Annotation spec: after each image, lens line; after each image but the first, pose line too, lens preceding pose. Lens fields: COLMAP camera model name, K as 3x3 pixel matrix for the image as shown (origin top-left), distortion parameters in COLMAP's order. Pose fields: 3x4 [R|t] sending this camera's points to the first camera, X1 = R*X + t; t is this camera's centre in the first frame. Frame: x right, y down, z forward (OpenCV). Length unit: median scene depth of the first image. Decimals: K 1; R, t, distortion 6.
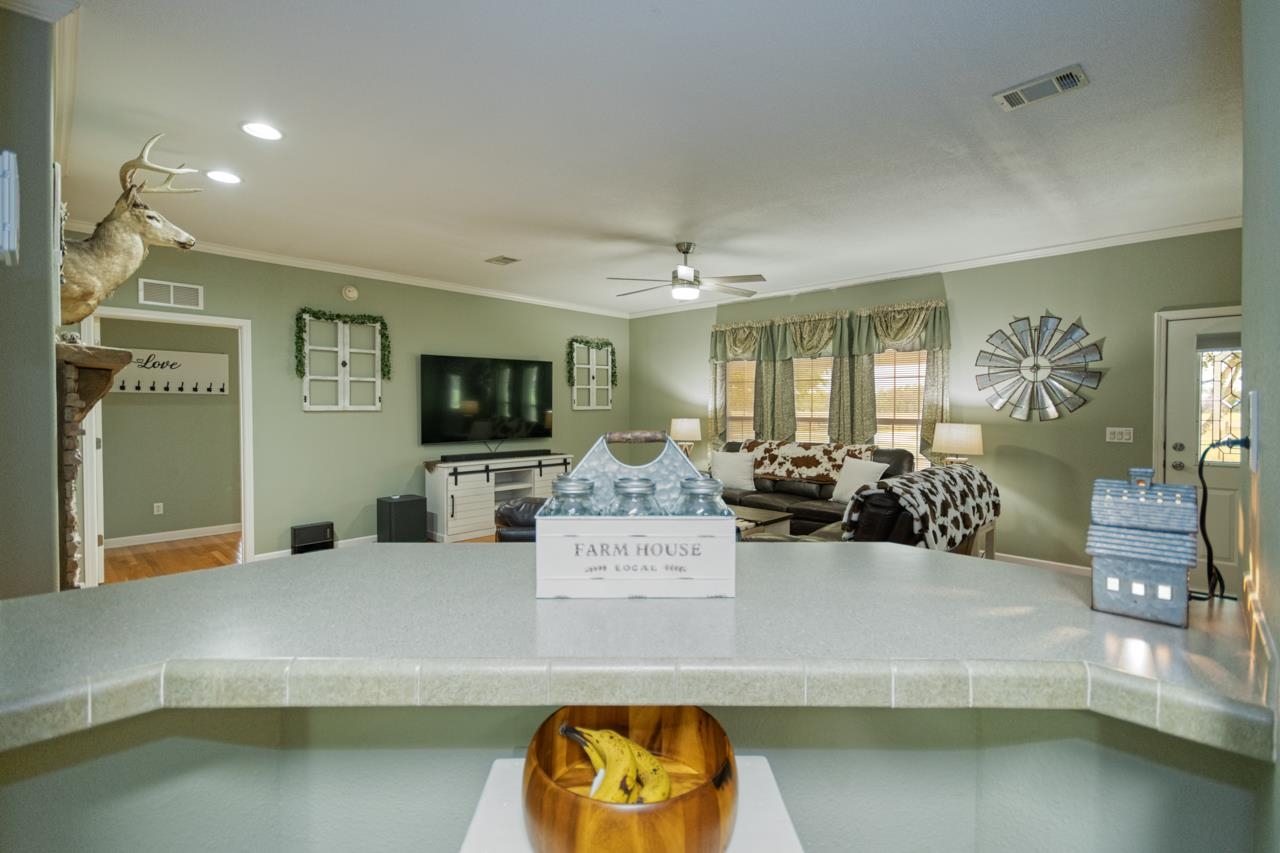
lens RADIAL K [[577.3, 0, 644.9], [0, 577.3, 414.9], [0, 0, 1]] dist [0.019097, 0.000081]
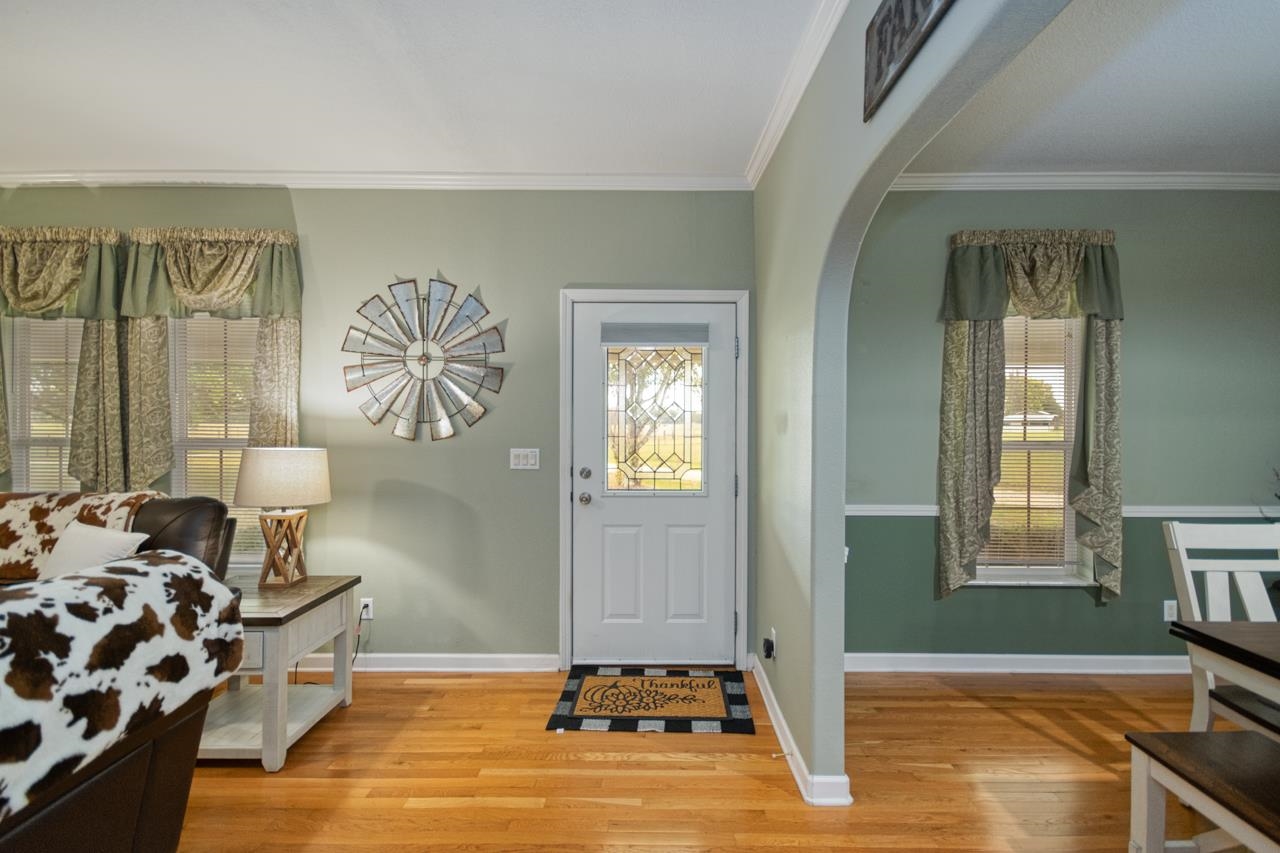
lens RADIAL K [[566.3, 0, 644.5], [0, 566.3, 423.5], [0, 0, 1]] dist [0.024630, -0.011186]
pose [[0.732584, -0.001914, 0.680674, 0.364659], [0.006568, 0.999969, -0.004257, -0.003628], [-0.680645, 0.007590, 0.732574, 0.323264]]
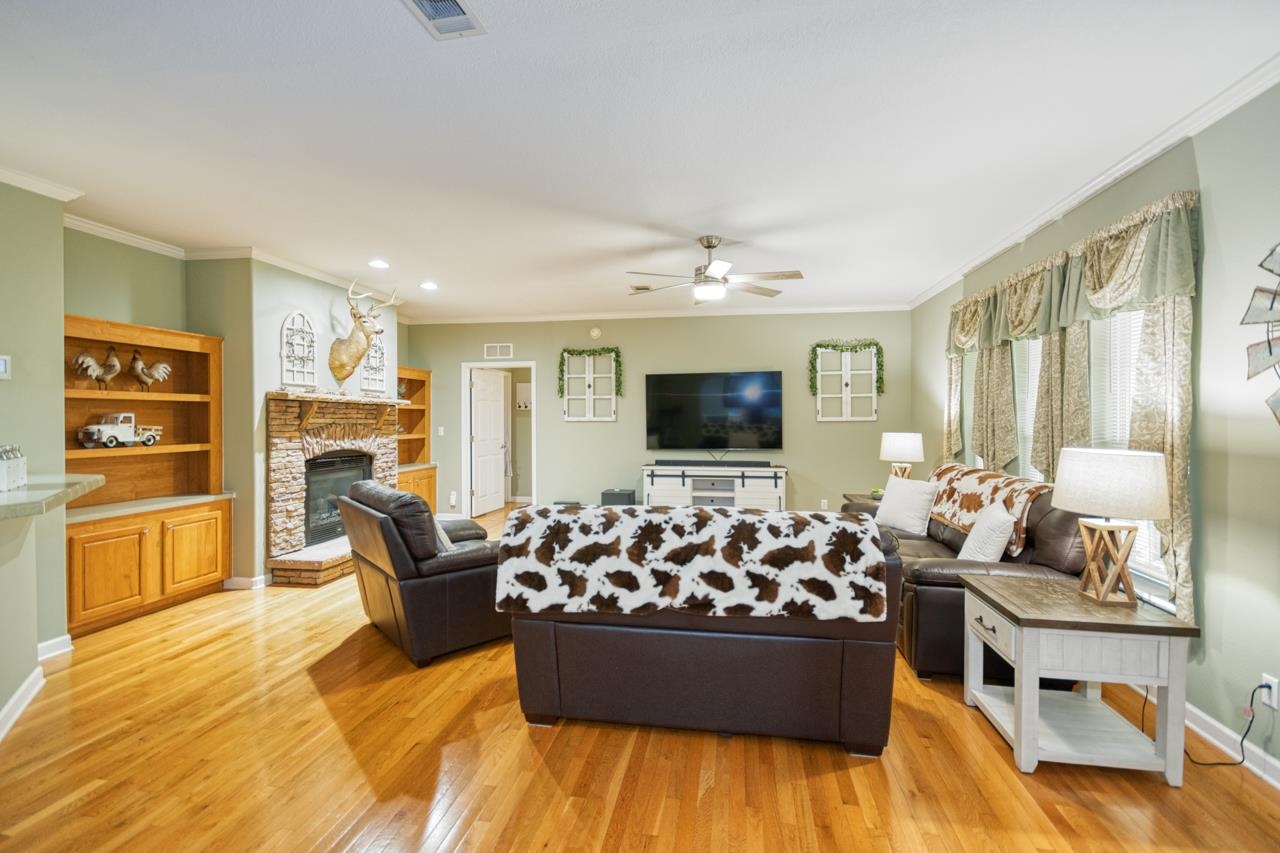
lens RADIAL K [[567.9, 0, 646.7], [0, 567.9, 426.3], [0, 0, 1]] dist [0.001015, 0.000105]
pose [[0.564031, 0.010856, -0.825682, 0.617595], [-0.010234, 0.999929, 0.006156, -0.004249], [0.825690, 0.004978, 0.564102, 0.350238]]
